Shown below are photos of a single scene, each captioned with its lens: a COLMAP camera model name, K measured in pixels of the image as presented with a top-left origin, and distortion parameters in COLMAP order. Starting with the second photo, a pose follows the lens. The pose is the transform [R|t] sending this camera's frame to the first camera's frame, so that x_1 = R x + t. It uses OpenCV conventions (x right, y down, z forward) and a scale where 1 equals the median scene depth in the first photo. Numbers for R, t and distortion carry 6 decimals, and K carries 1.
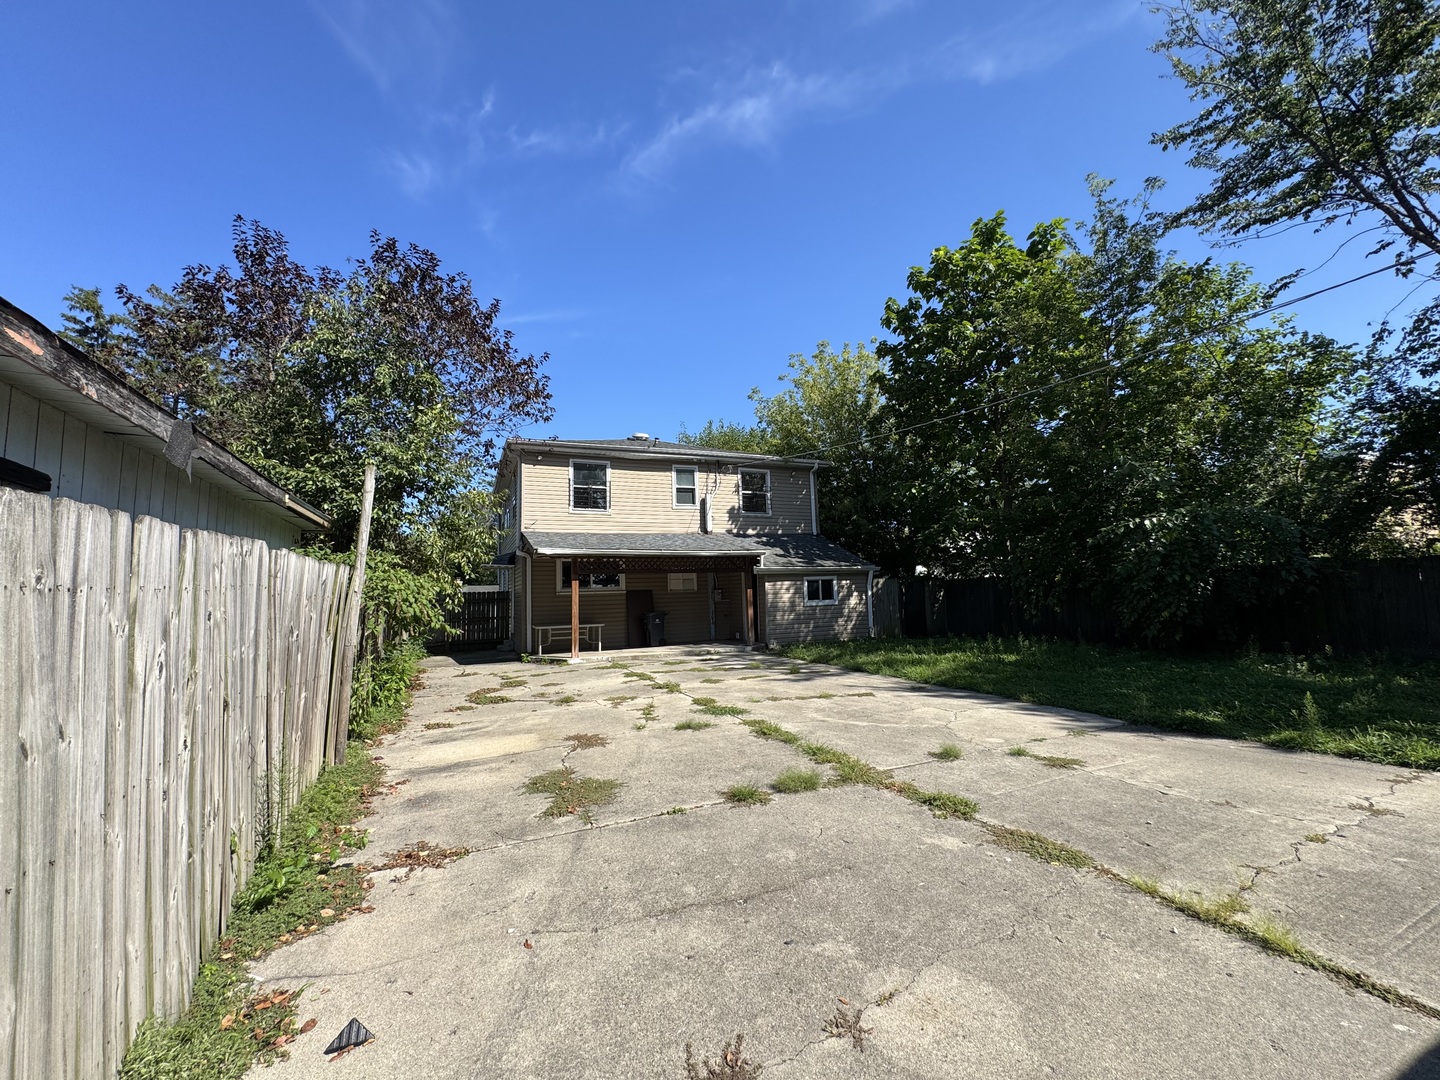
lens RADIAL K [[576.9, 0, 720.0], [0, 576.9, 540.0], [0, 0, 1]] dist [0.000167, 0.000167]
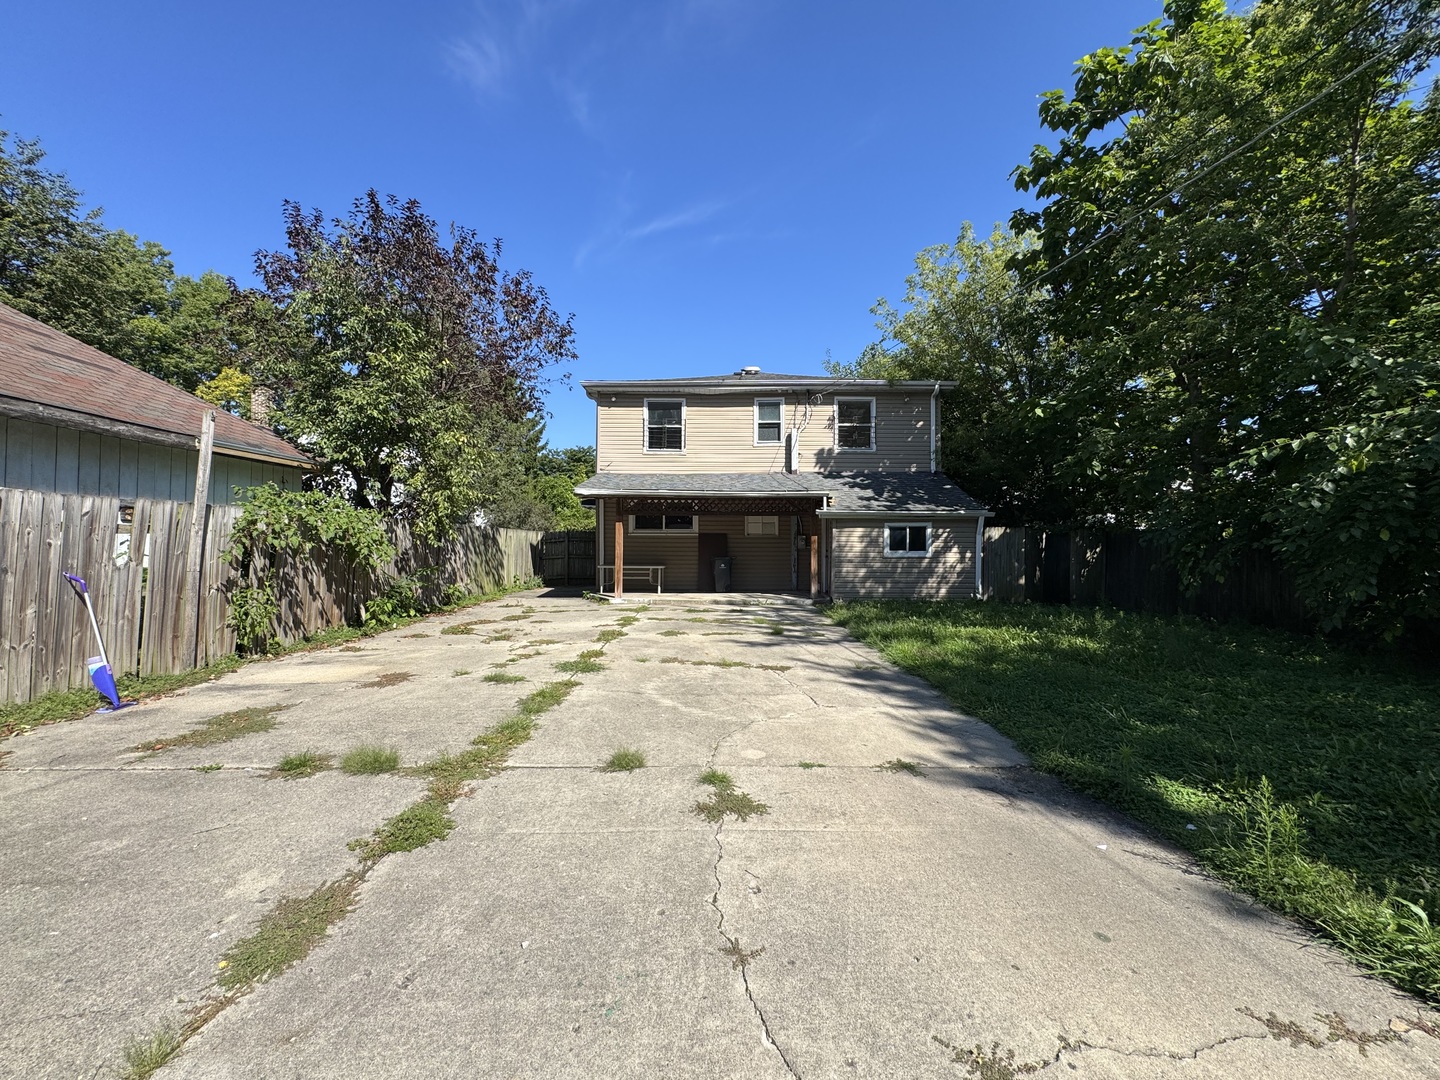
lens RADIAL K [[576.9, 0, 720.0], [0, 576.9, 540.0], [0, 0, 1]] dist [0.000167, 0.000167]
pose [[0.917088, 0.032271, -0.397377, 0.262152], [0.005584, 0.995581, 0.093740, 0.008377], [0.398647, -0.088187, 0.912855, 0.135876]]
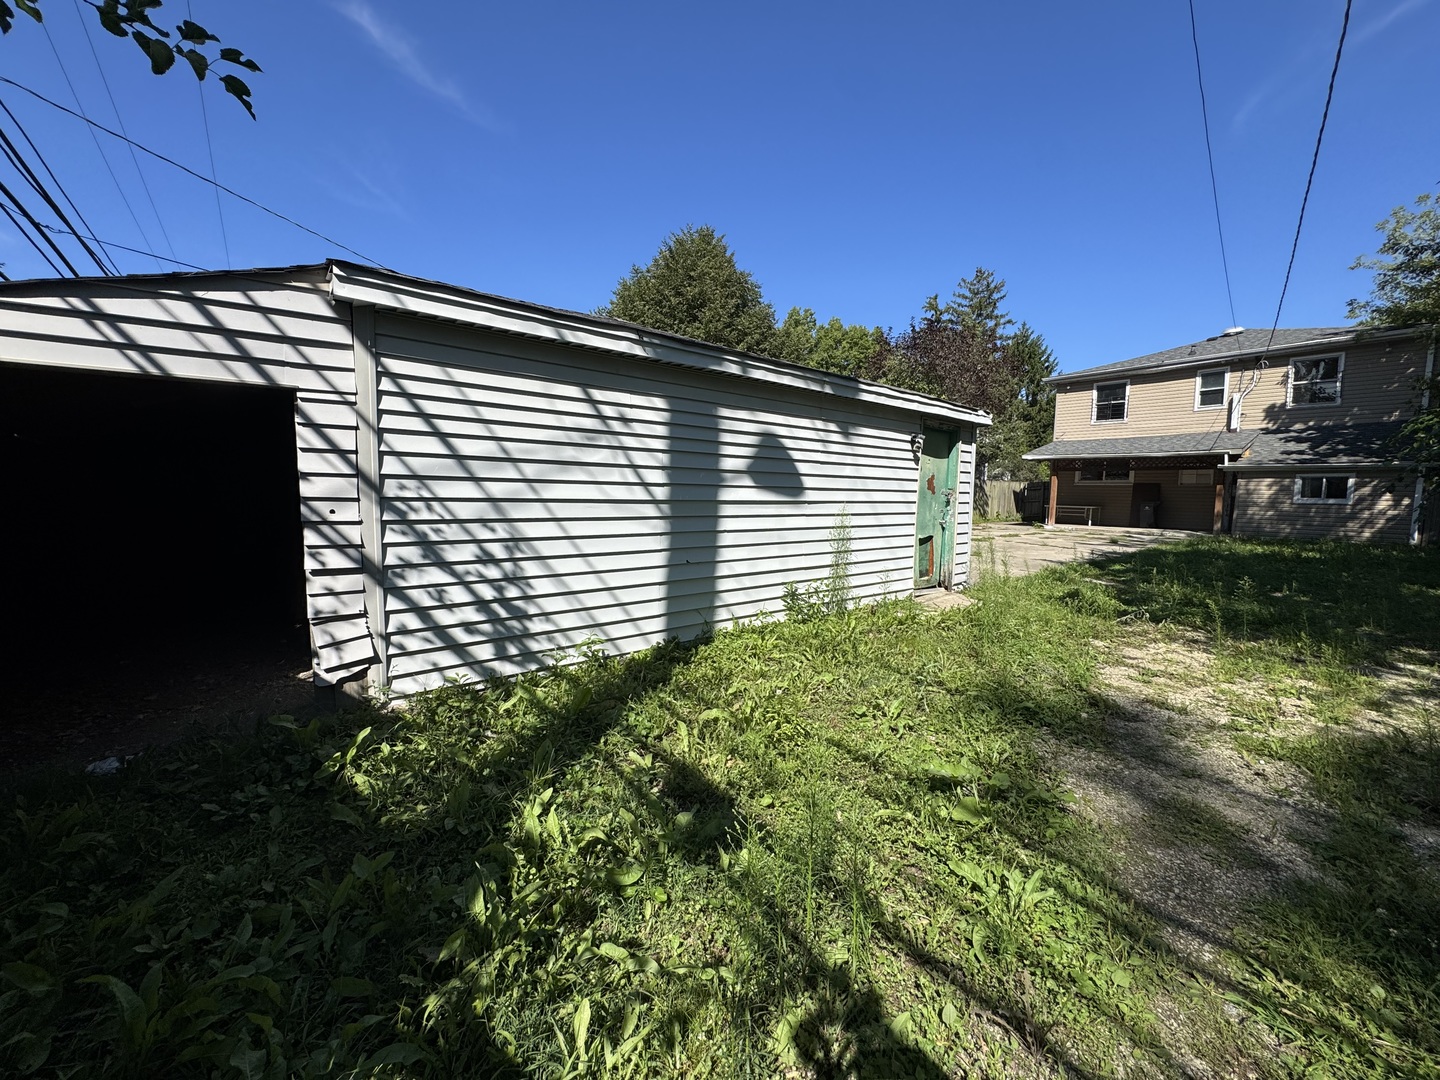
lens RADIAL K [[576.9, 0, 720.0], [0, 576.9, 540.0], [0, 0, 1]] dist [0.000167, 0.000167]
pose [[0.270363, 0.120014, -0.955249, 0.844372], [0.072238, 0.986874, 0.144433, -0.039632], [0.960045, -0.108055, 0.258145, -0.221609]]
